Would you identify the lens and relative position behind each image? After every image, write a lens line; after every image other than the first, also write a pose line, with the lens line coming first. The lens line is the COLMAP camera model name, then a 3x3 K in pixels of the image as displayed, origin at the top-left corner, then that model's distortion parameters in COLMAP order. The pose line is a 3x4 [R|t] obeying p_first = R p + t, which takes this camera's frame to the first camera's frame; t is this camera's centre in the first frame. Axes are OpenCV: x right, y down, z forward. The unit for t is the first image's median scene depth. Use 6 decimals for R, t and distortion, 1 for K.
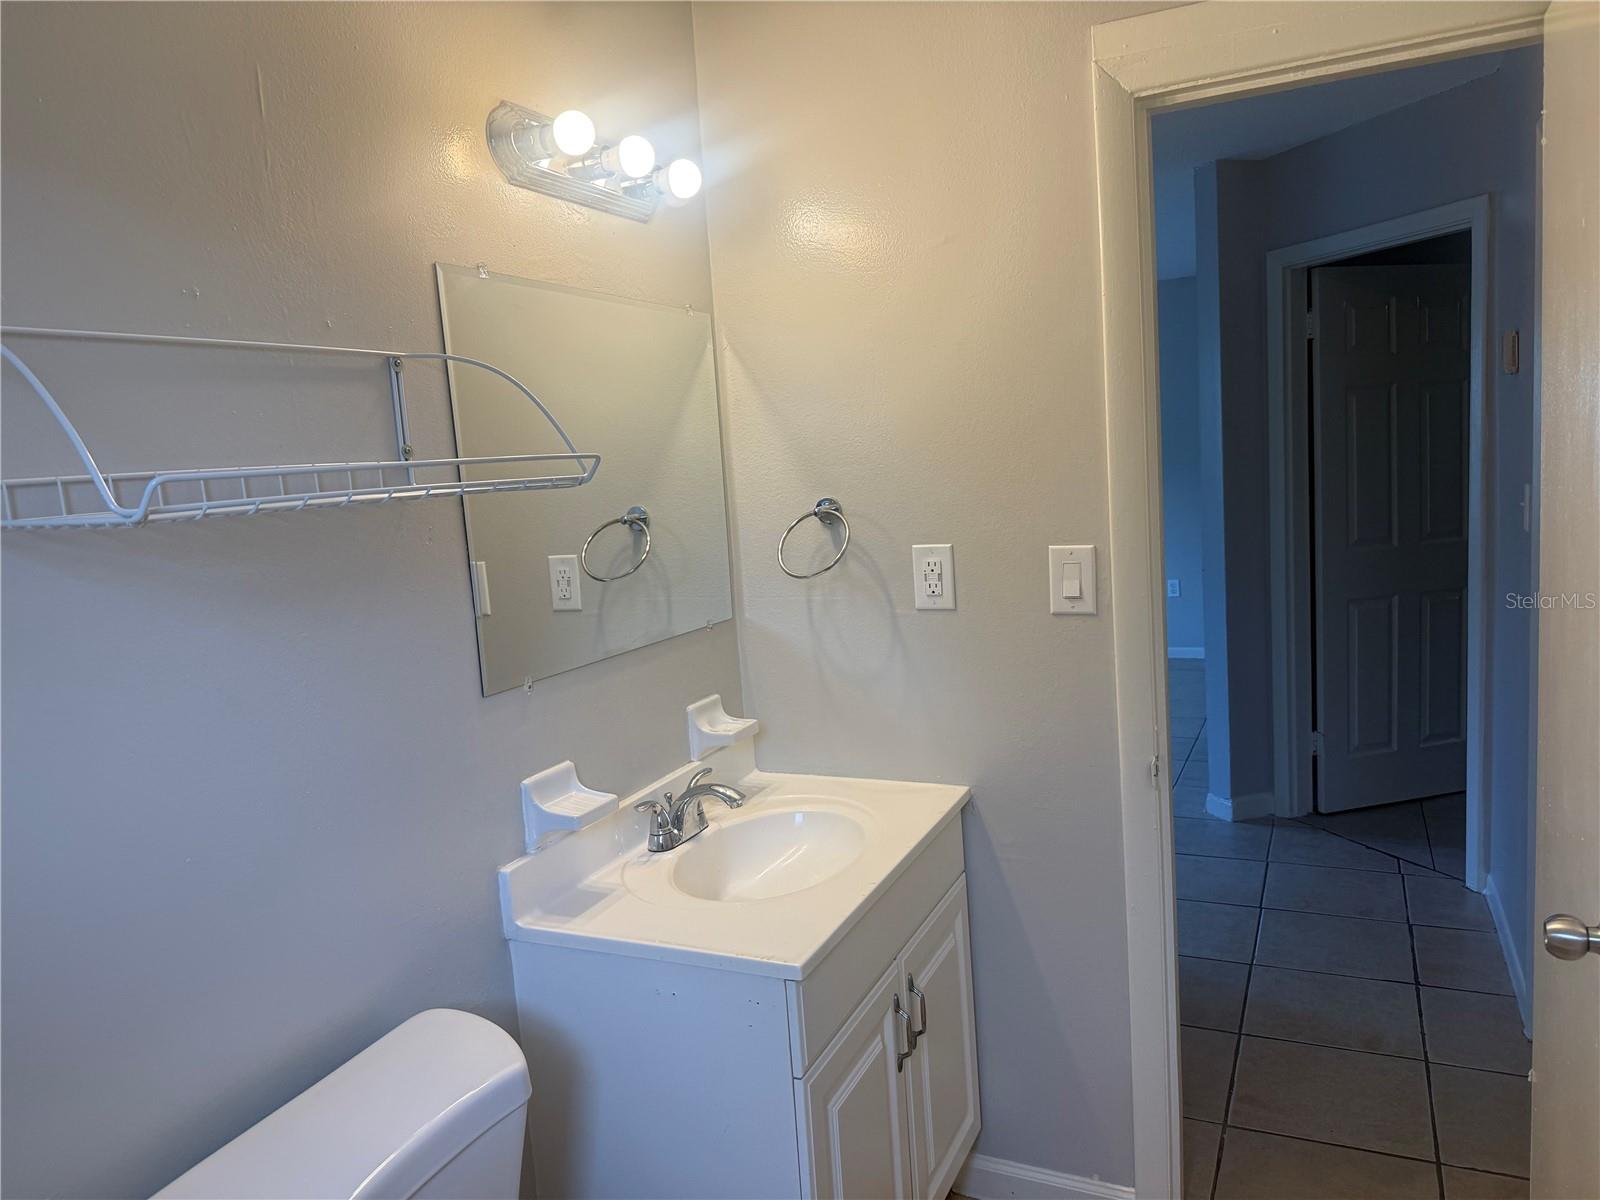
lens RADIAL K [[1146.3, 0, 782.2], [0, 1146.3, 580.6], [0, 0, 1]] dist [0.057284, -0.098070]
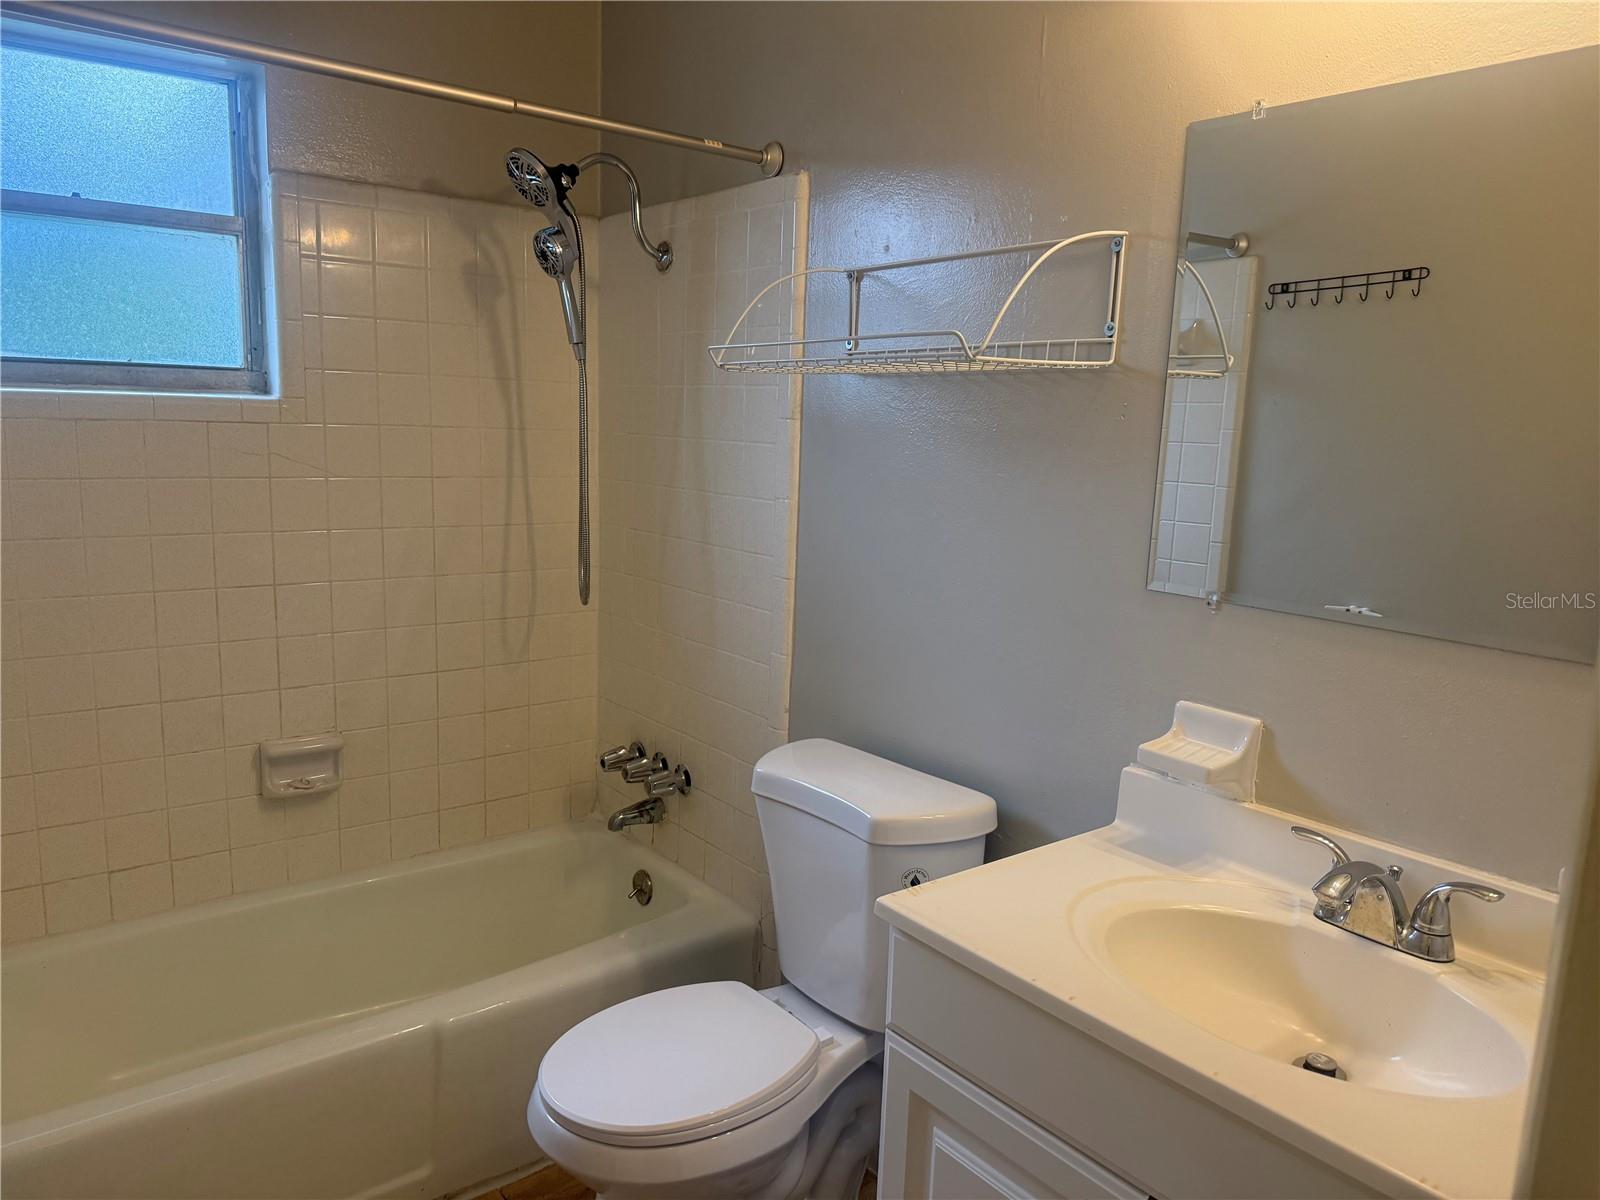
lens RADIAL K [[1146.3, 0, 801.4], [0, 1146.3, 601.0], [0, 0, 1]] dist [0.057284, -0.098070]
pose [[-0.449619, 0.205407, -0.869282, 0.545676], [-0.101252, 0.955206, 0.278081, -0.097879], [0.887463, 0.213047, -0.408681, 0.874710]]
